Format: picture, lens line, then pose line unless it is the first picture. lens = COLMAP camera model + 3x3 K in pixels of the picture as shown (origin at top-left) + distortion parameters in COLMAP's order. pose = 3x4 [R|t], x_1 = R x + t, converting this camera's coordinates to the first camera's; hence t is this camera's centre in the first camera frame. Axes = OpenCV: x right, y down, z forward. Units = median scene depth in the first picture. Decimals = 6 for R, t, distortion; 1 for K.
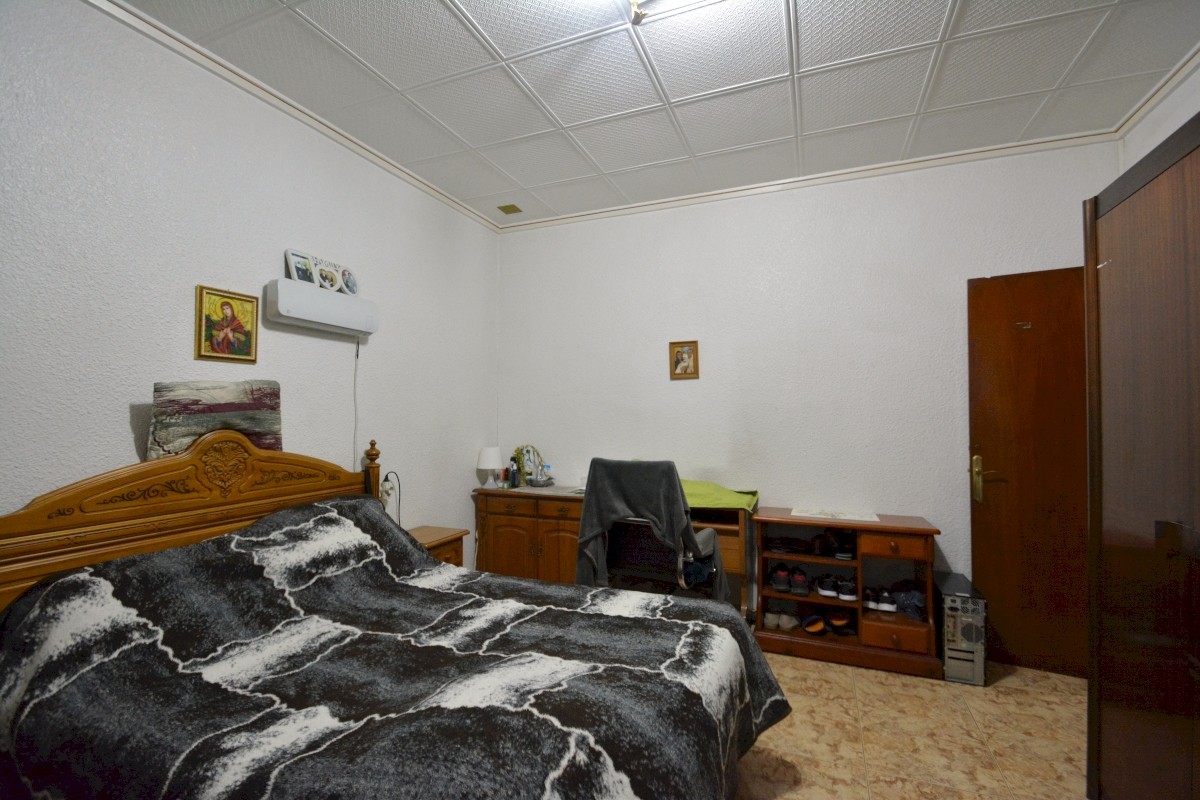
lens RADIAL K [[528.1, 0, 598.6], [0, 528.1, 404.3], [0, 0, 1]] dist [0.021826, -0.021207]
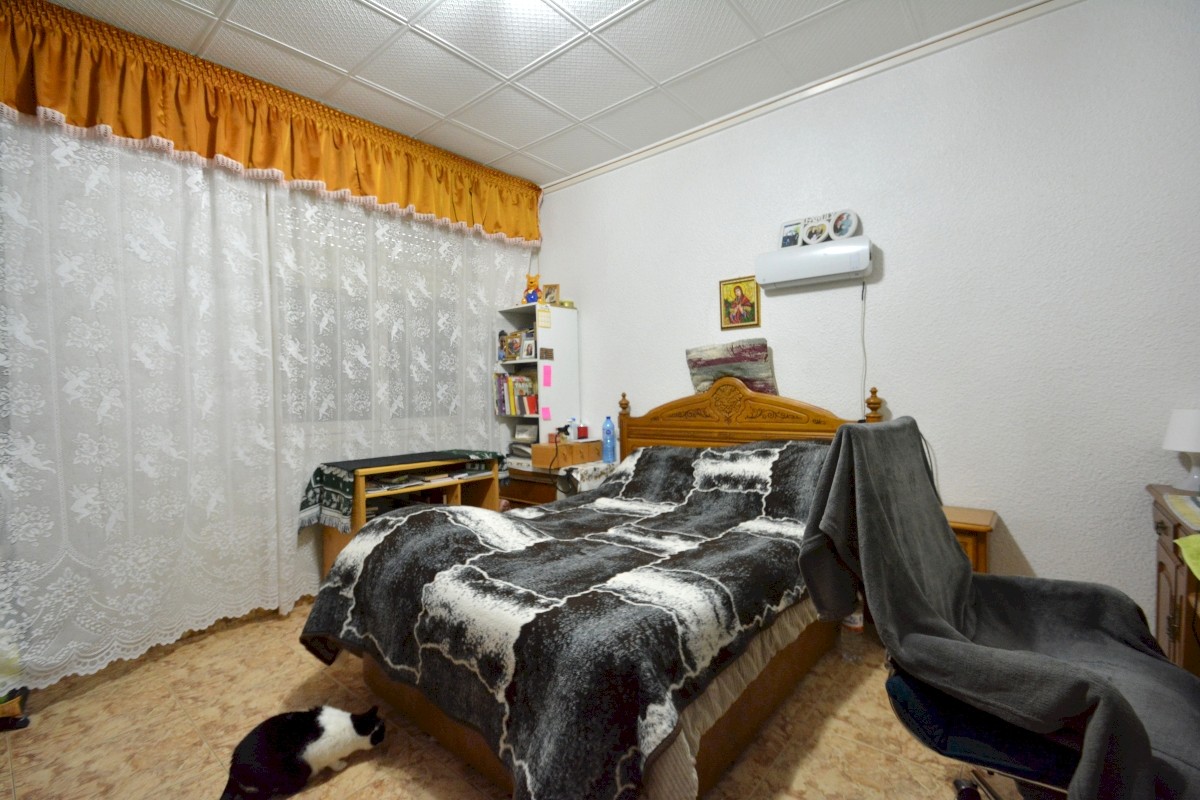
lens RADIAL K [[528.1, 0, 598.6], [0, 528.1, 404.3], [0, 0, 1]] dist [0.021826, -0.021207]
pose [[-0.306851, 0.025098, -0.951427, 0.755308], [0.036076, 0.999241, 0.014725, 0.085906], [0.951074, -0.029805, -0.307523, 1.081783]]
